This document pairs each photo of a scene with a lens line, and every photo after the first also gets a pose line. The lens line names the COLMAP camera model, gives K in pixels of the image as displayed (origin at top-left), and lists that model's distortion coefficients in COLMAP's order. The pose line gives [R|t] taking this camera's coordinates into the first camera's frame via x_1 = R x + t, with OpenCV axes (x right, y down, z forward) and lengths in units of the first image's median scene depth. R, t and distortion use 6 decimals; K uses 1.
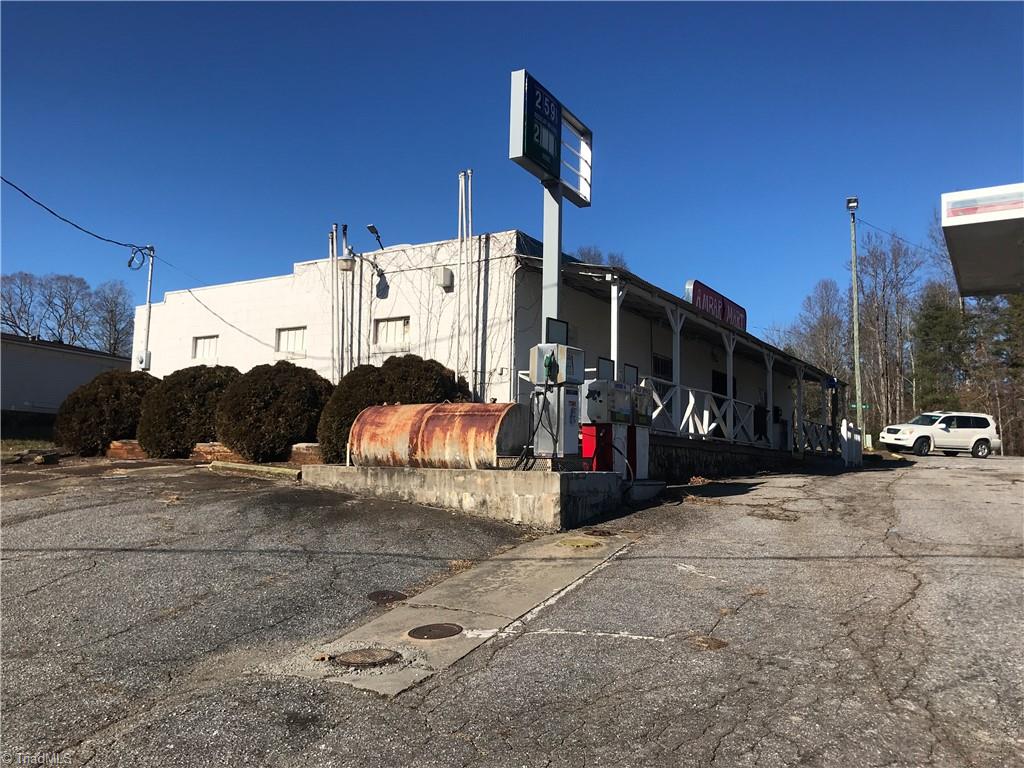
lens RADIAL K [[839.5, 0, 510.4], [0, 839.5, 381.1], [0, 0, 1]] dist [0.038891, -0.039898]
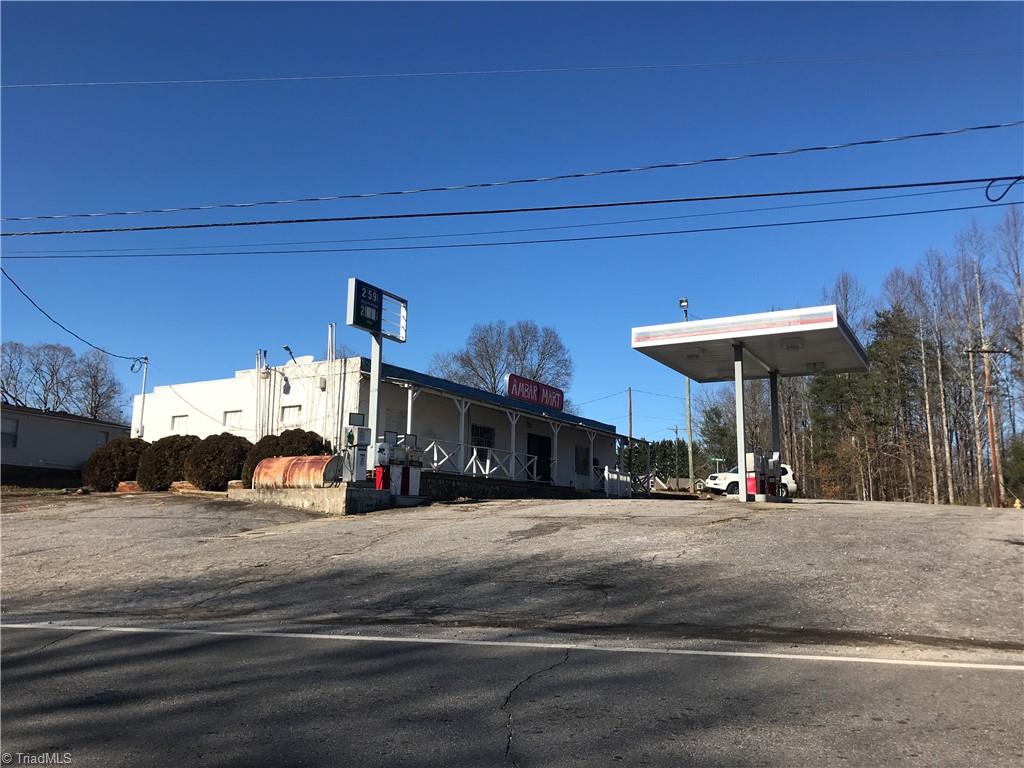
lens RADIAL K [[839.5, 0, 510.3], [0, 839.5, 372.9], [0, 0, 1]] dist [0.038891, -0.039898]
pose [[0.999695, -0.004155, 0.024327, 0.266281], [0.006032, 0.996968, -0.077574, -0.008245], [-0.023931, 0.077697, 0.996690, -0.724782]]
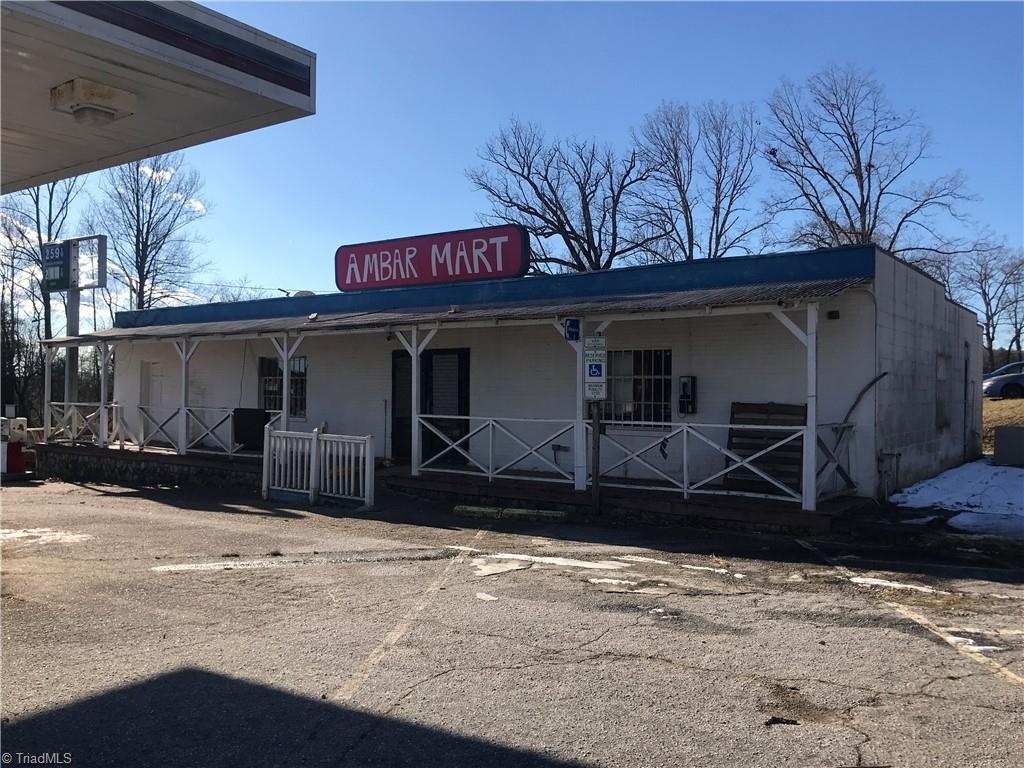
lens RADIAL K [[839.5, 0, 515.5], [0, 839.5, 380.5], [0, 0, 1]] dist [0.038891, -0.039898]
pose [[-0.073280, -0.036596, -0.996640, 1.456941], [0.092796, 0.994741, -0.043349, 0.081032], [0.992985, -0.095661, -0.069498, 1.767996]]
